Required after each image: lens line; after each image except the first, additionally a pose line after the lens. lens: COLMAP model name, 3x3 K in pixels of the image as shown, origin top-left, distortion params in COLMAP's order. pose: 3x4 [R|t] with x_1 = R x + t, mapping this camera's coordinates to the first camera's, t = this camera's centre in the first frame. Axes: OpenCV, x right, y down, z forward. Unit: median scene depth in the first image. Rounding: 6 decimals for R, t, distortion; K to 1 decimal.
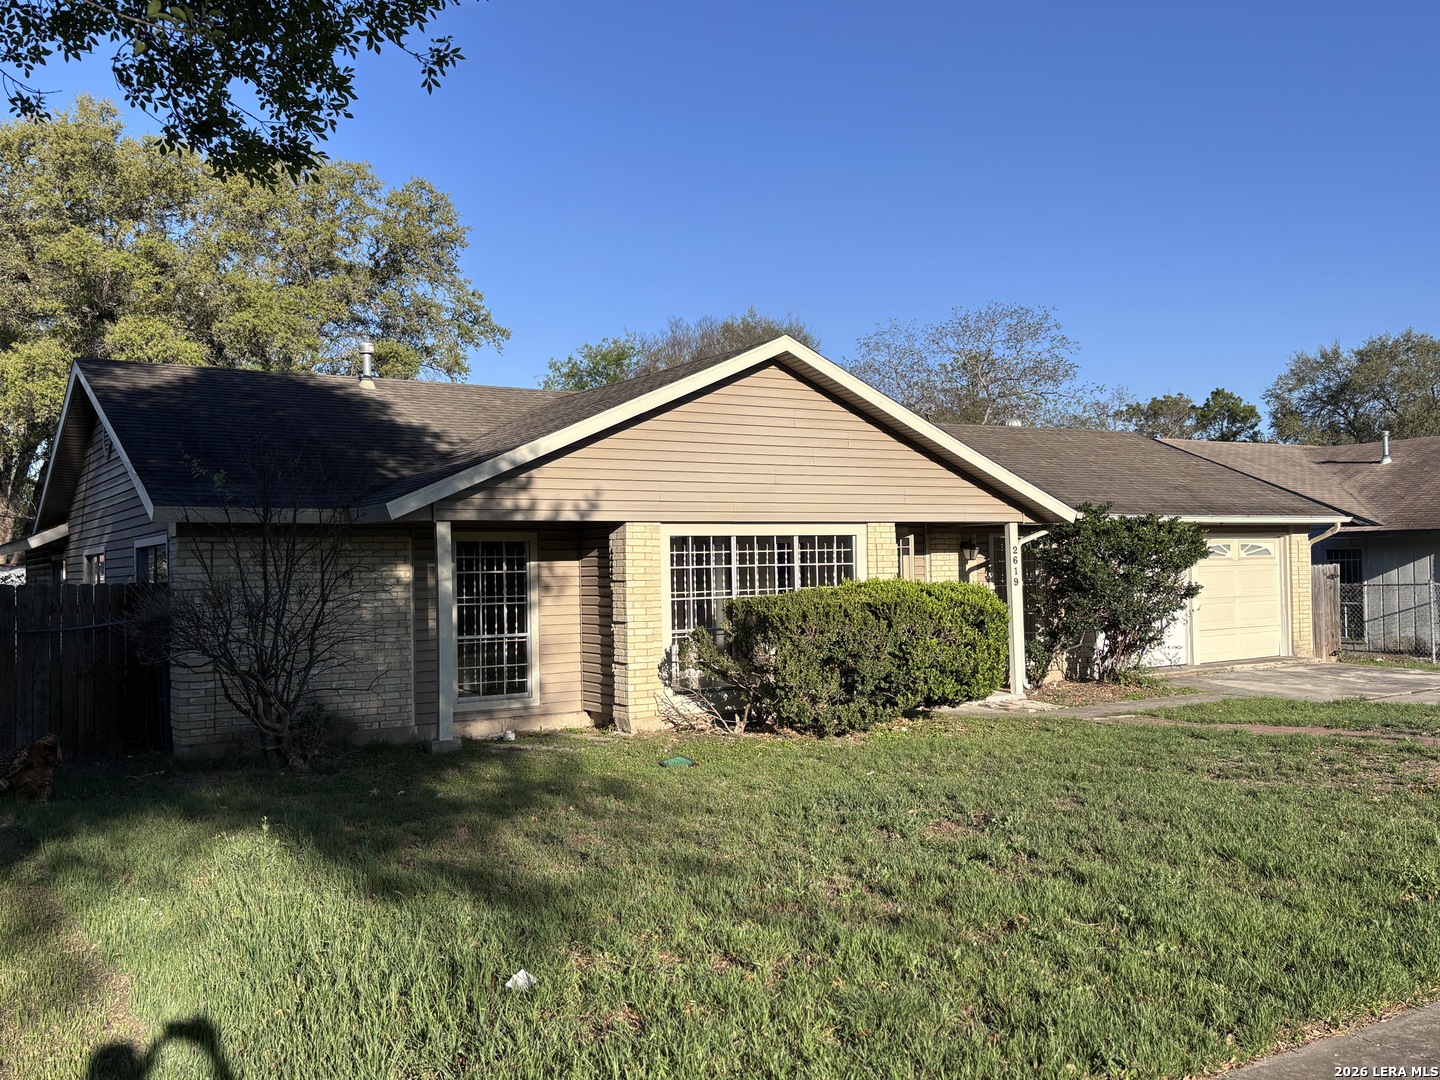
lens RADIAL K [[1310.9, 0, 719.6], [0, 1310.9, 541.4], [0, 0, 1]] dist [0.075188, 0.000000]
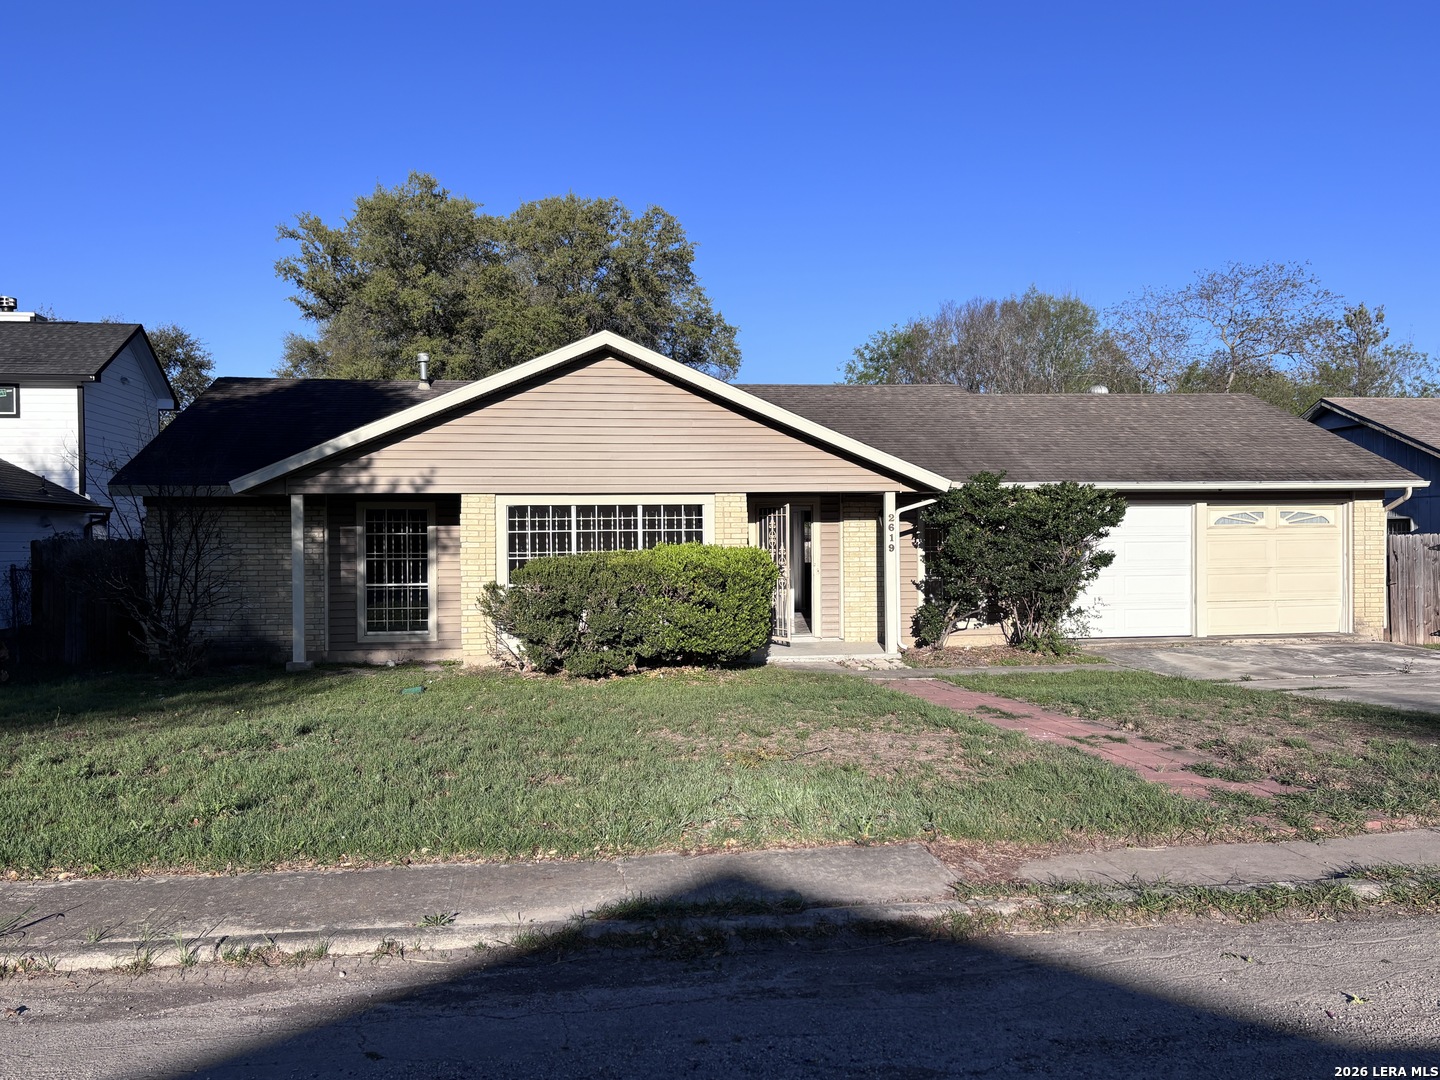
lens RADIAL K [[1130.3, 0, 720.1], [0, 1130.3, 539.7], [0, 0, 1]] dist [0.031155, 0.002758]
pose [[0.904180, 0.014215, -0.426916, 0.563321], [-0.000166, 0.999458, 0.032927, -0.006850], [0.427152, -0.029701, 0.903692, 0.146636]]
